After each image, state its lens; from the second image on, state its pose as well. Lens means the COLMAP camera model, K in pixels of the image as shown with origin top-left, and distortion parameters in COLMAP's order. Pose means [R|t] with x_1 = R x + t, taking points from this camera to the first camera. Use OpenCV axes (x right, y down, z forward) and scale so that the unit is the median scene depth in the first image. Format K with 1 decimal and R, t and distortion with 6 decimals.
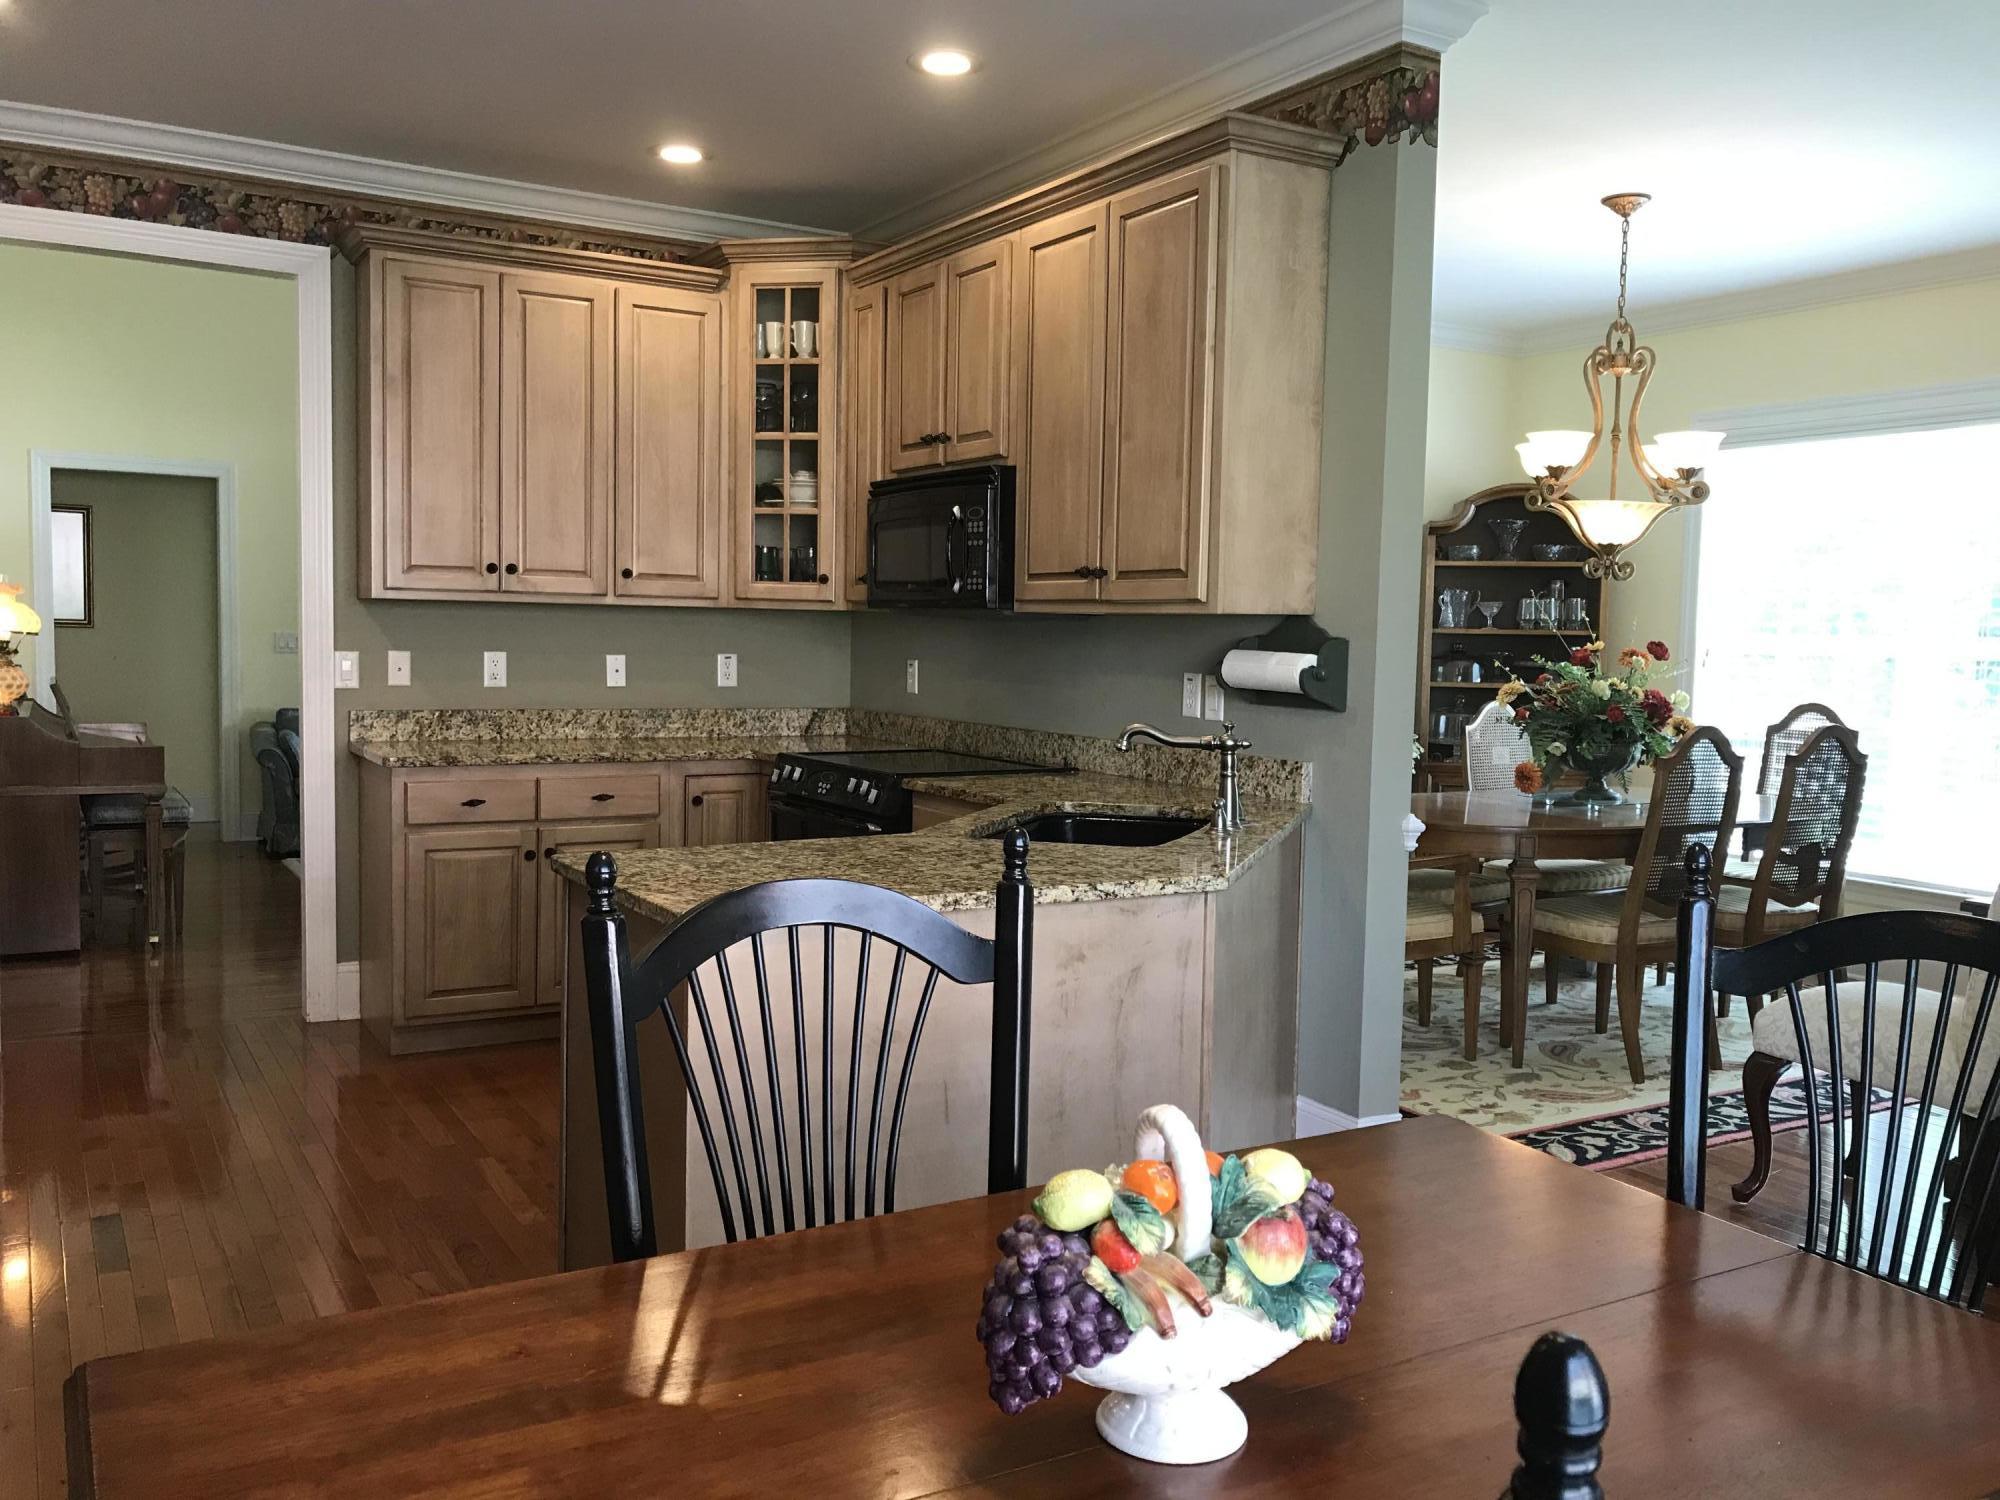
lens RADIAL K [[1624.1, 0, 1000.0], [0, 1624.1, 750.0], [0, 0, 1]] dist [0.117998, -0.278968]
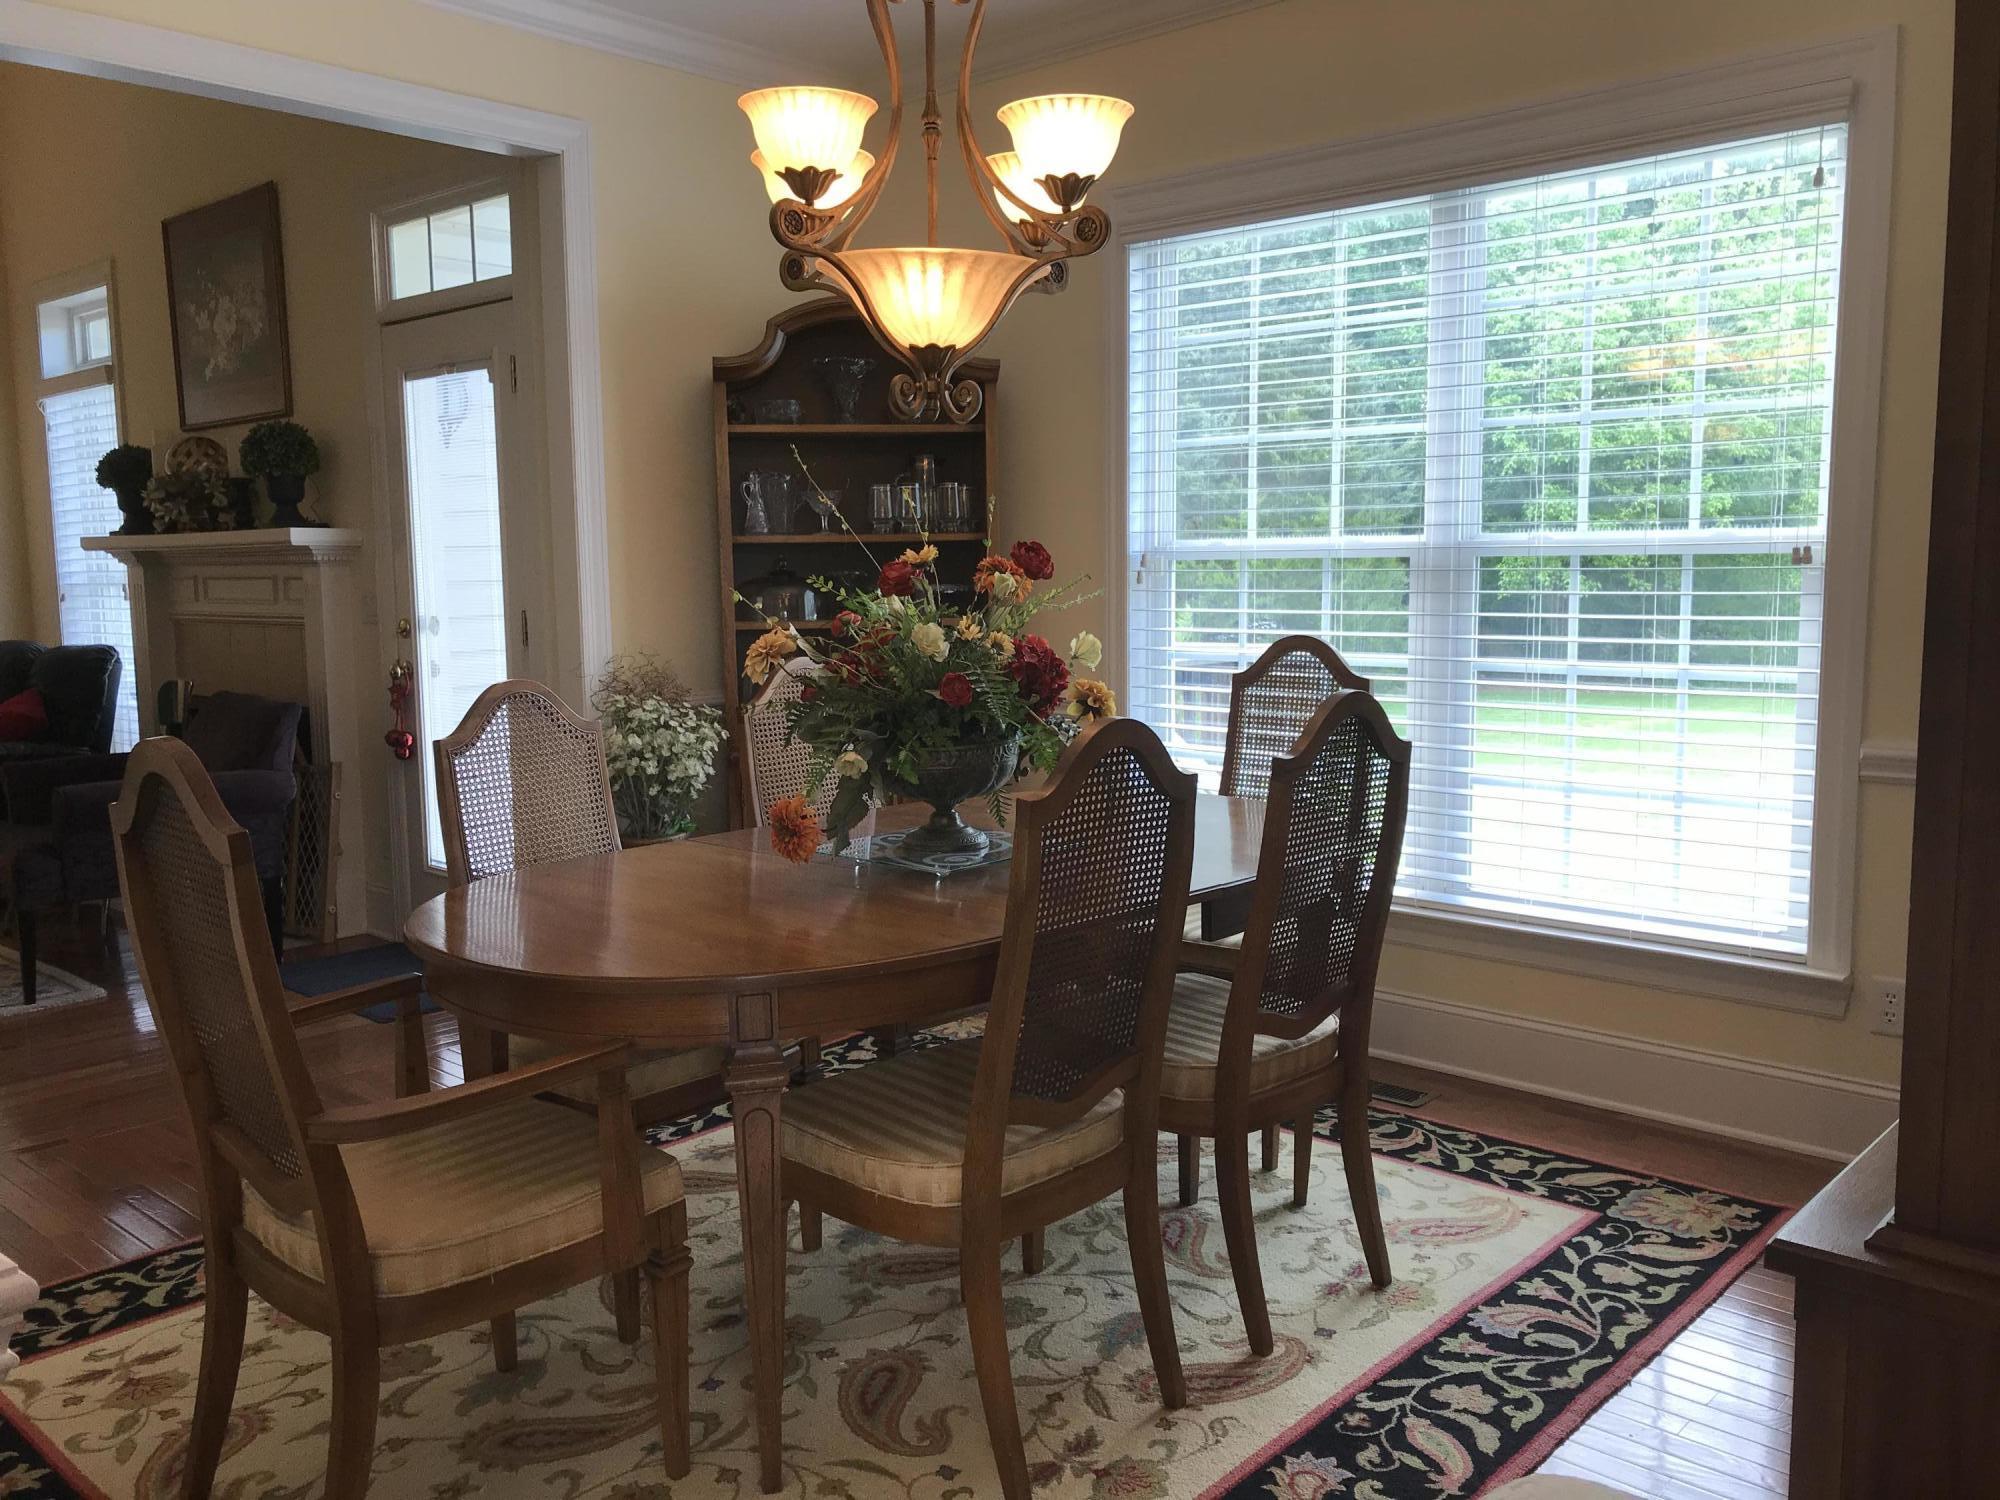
lens RADIAL K [[1624.1, 0, 1000.0], [0, 1624.1, 750.0], [0, 0, 1]] dist [0.117998, -0.278968]
pose [[0.955287, -0.065587, 0.288315, 0.227510], [0.052767, 0.997251, 0.052022, -0.026840], [-0.290934, -0.034482, 0.956121, 0.489803]]
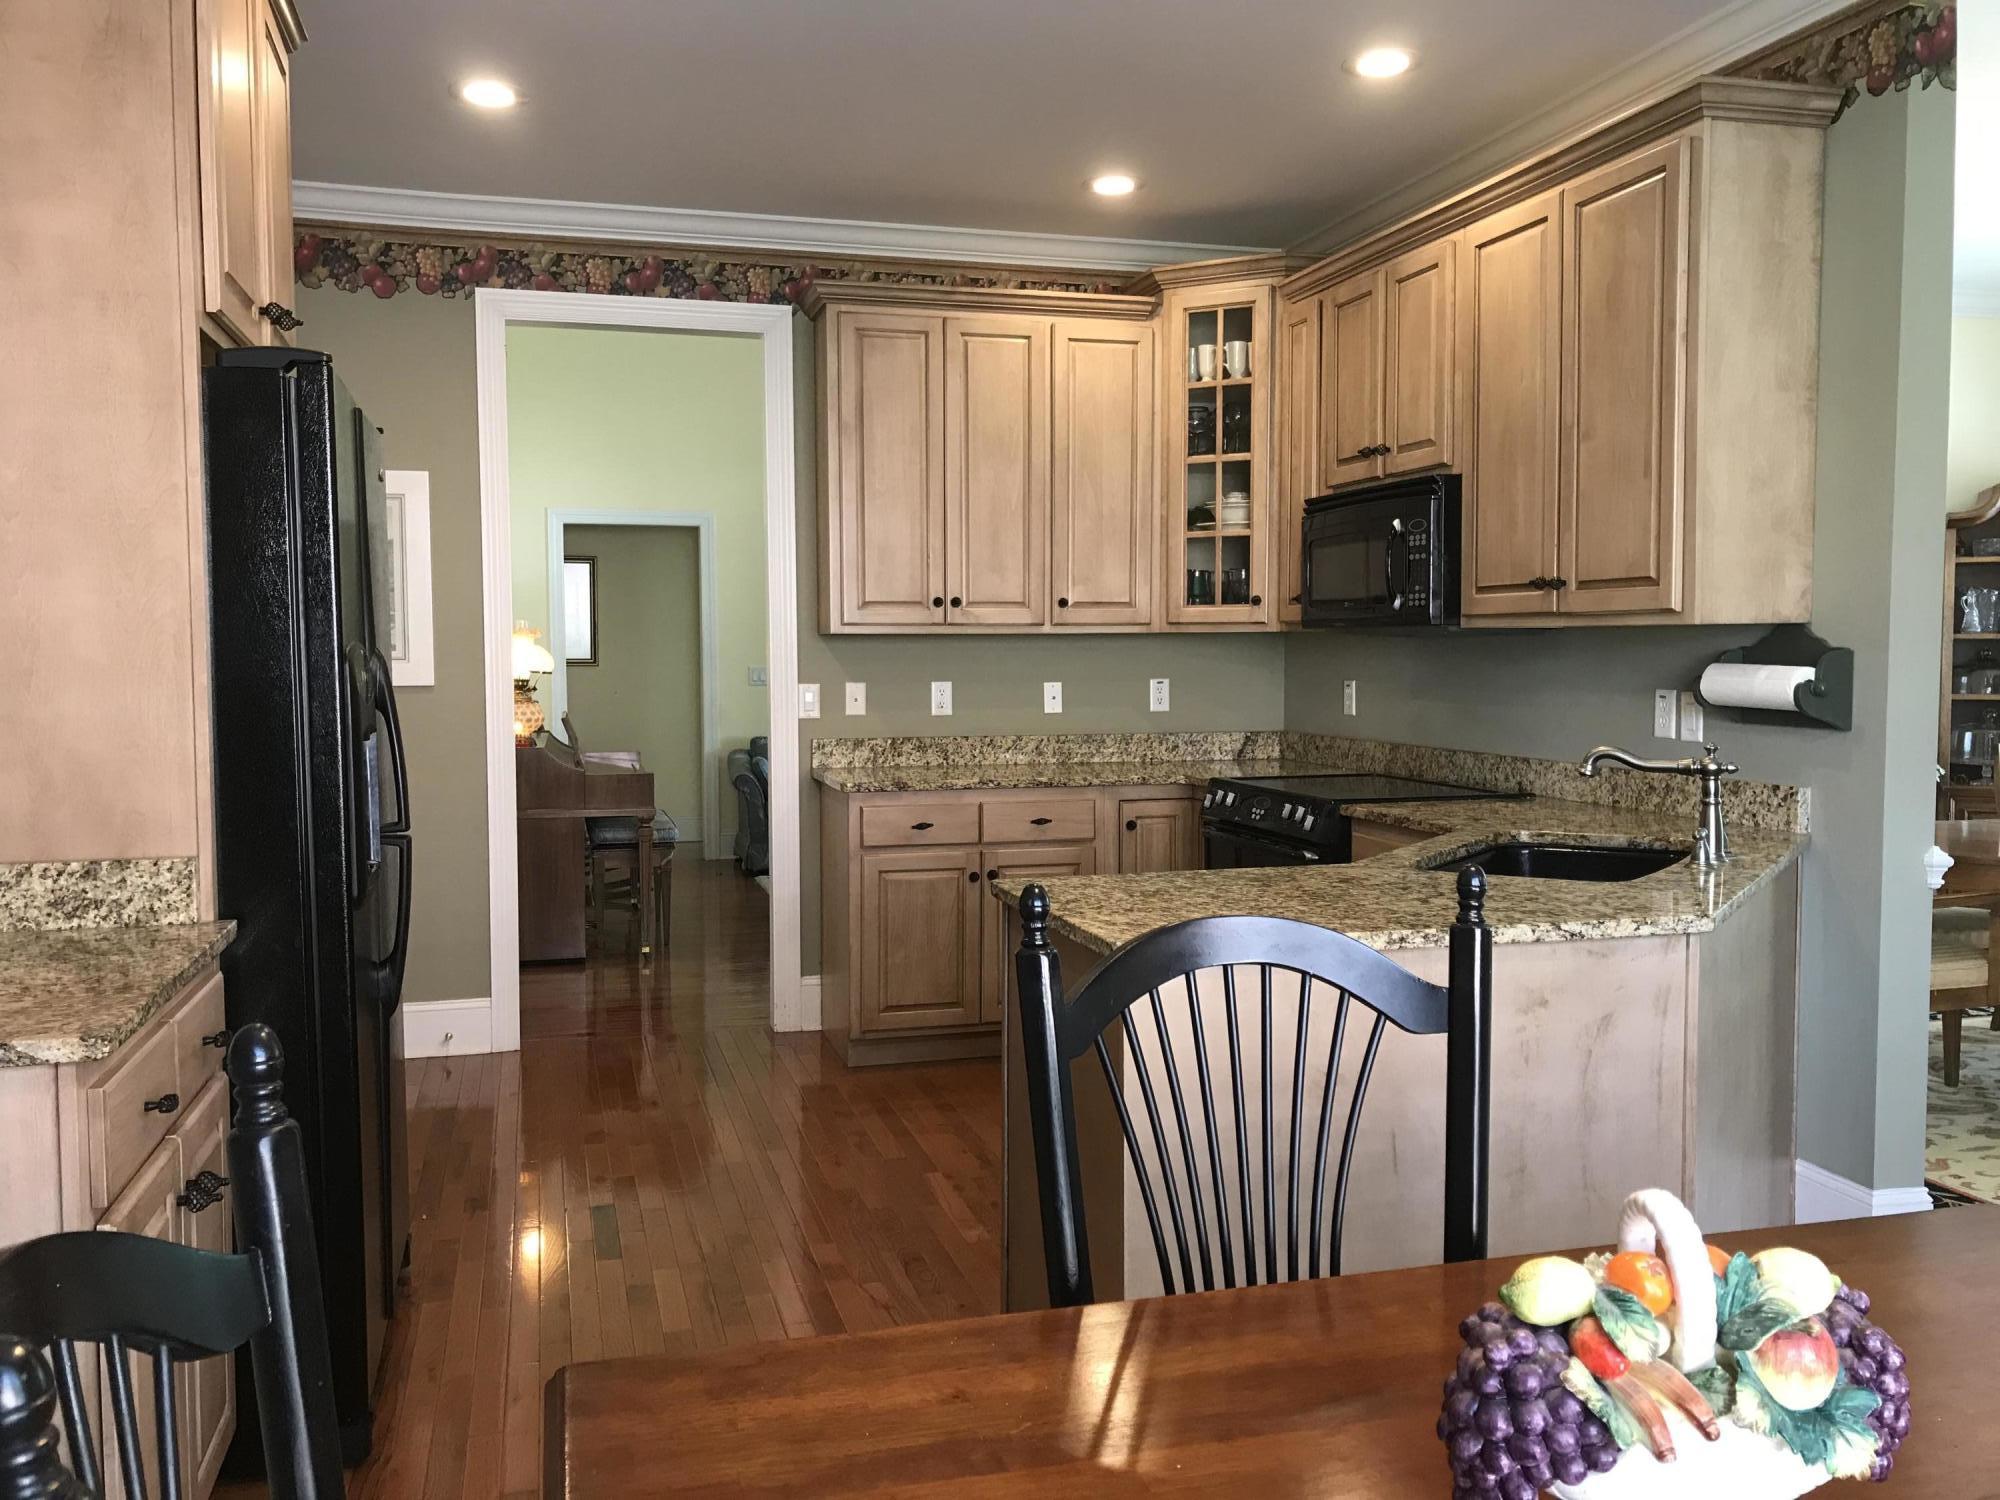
lens RADIAL K [[1613.0, 0, 1009.7], [0, 1613.0, 756.0], [0, 0, 1]] dist [0.051268, -0.073478]
pose [[0.966363, -0.007642, -0.257070, -0.003337], [0.005345, 0.999939, -0.009632, -0.003360], [0.257128, 0.007934, 0.966345, 0.027171]]
